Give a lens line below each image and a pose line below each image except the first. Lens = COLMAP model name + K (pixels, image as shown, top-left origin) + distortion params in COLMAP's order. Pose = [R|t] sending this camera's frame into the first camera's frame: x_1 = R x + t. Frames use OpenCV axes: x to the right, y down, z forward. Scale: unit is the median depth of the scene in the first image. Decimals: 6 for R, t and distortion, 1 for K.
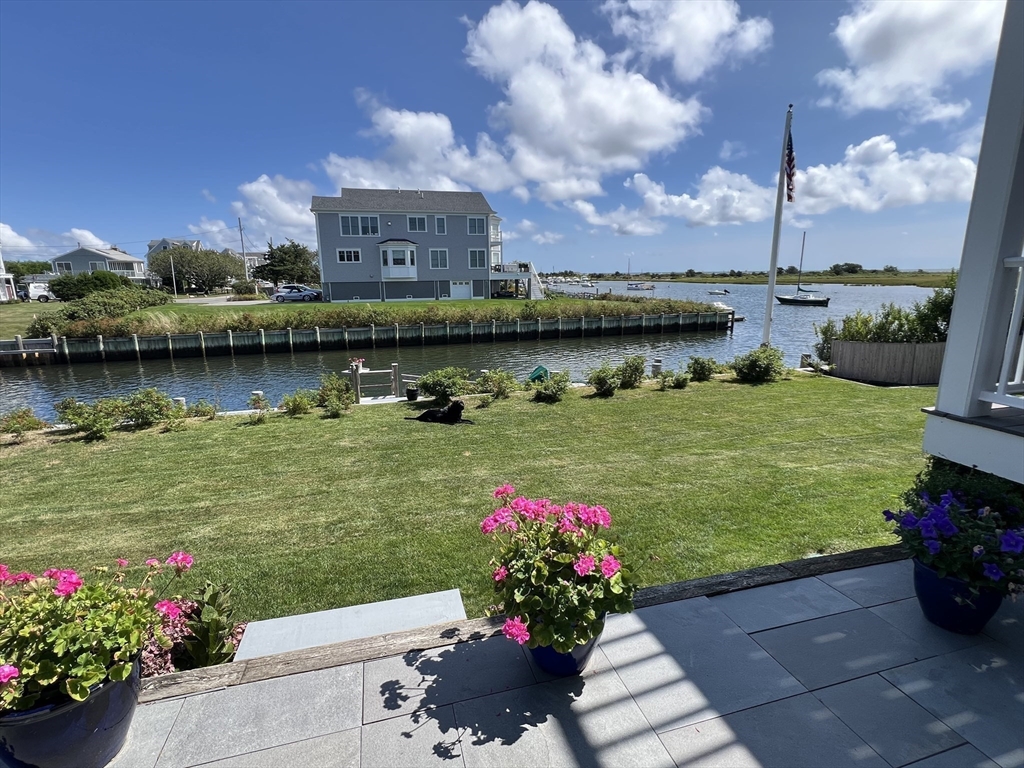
lens RADIAL K [[492.5, 0, 512.0], [0, 492.5, 384.0], [0, 0, 1]] dist [-0.000663, -0.000221]
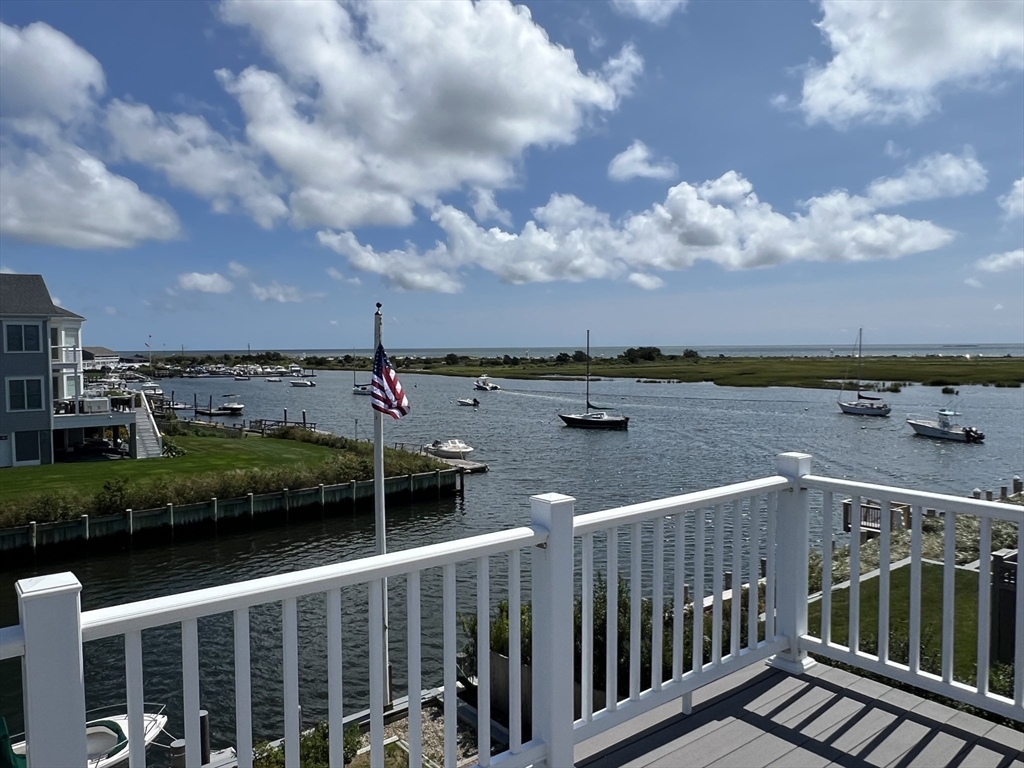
lens RADIAL K [[758.3, 0, 512.0], [0, 758.3, 384.0], [0, 0, 1]] dist [-0.006456, -0.004669]
pose [[0.922914, -0.016303, 0.384661, 0.109642], [0.078739, 0.985979, -0.147128, -0.096463], [-0.376869, 0.166074, 0.911257, 0.010657]]
